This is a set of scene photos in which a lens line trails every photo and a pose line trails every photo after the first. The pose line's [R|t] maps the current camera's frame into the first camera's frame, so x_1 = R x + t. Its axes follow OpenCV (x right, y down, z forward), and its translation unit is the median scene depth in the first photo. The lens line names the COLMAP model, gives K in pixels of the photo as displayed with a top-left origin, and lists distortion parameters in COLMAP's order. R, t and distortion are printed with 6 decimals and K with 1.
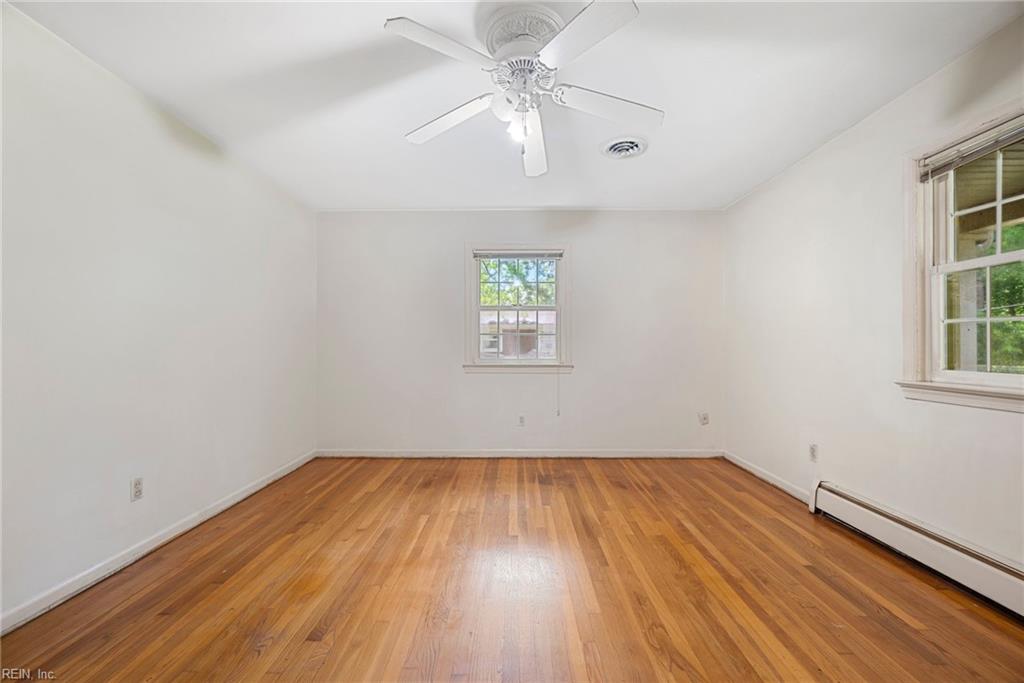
lens RADIAL K [[402.4, 0, 514.0], [0, 402.4, 343.9], [0, 0, 1]] dist [0.001717, -0.000429]
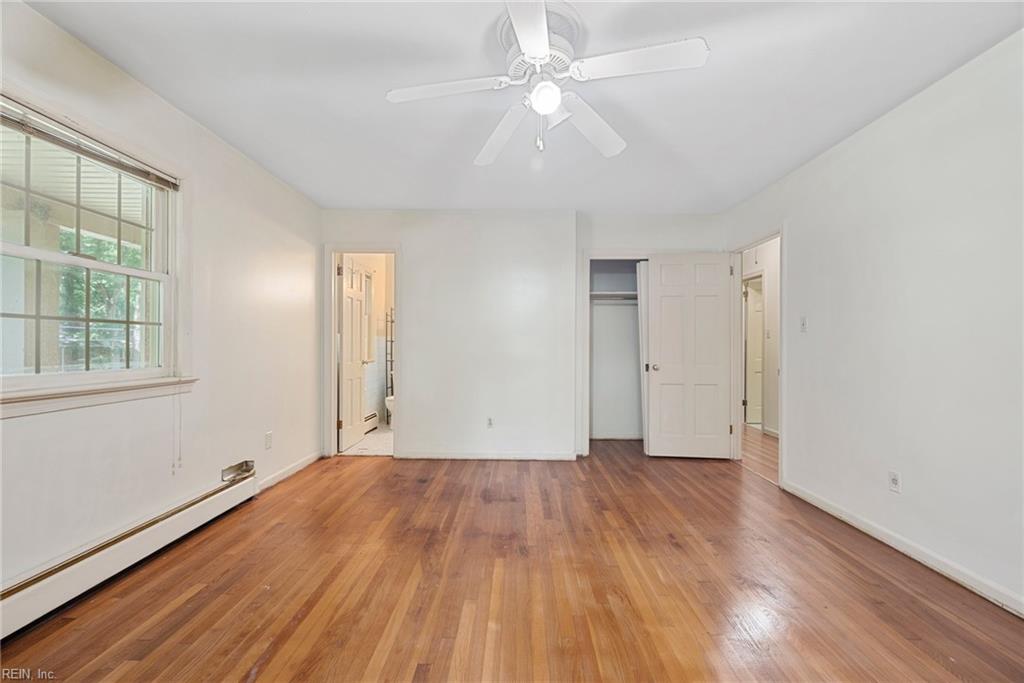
lens RADIAL K [[402.4, 0, 514.4], [0, 402.4, 346.0], [0, 0, 1]] dist [0.001717, -0.000429]
pose [[-0.999953, -0.004682, 0.008474, 0.049934], [-0.004742, 0.999964, -0.006981, 0.005743], [-0.008441, -0.007021, -0.999940, 1.267187]]
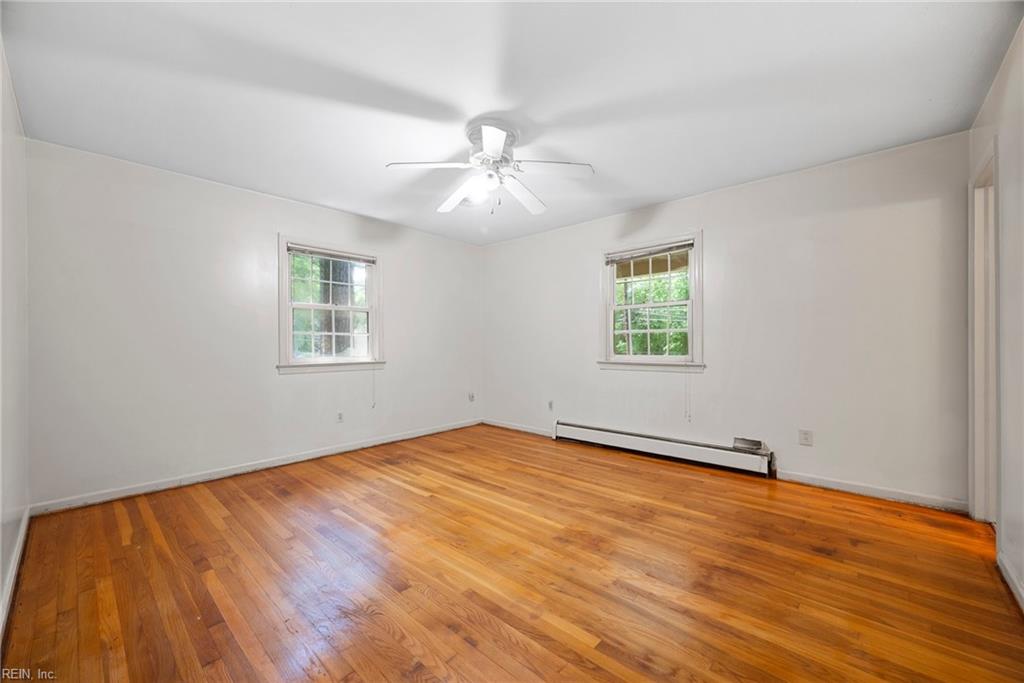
lens RADIAL K [[402.4, 0, 511.9], [0, 402.4, 341.9], [0, 0, 1]] dist [0.001717, -0.000429]
pose [[0.668135, -0.000519, 0.744040, -0.659934], [0.001109, 0.999999, -0.000298, -0.002375], [-0.744039, 0.001024, 0.668135, -0.025043]]
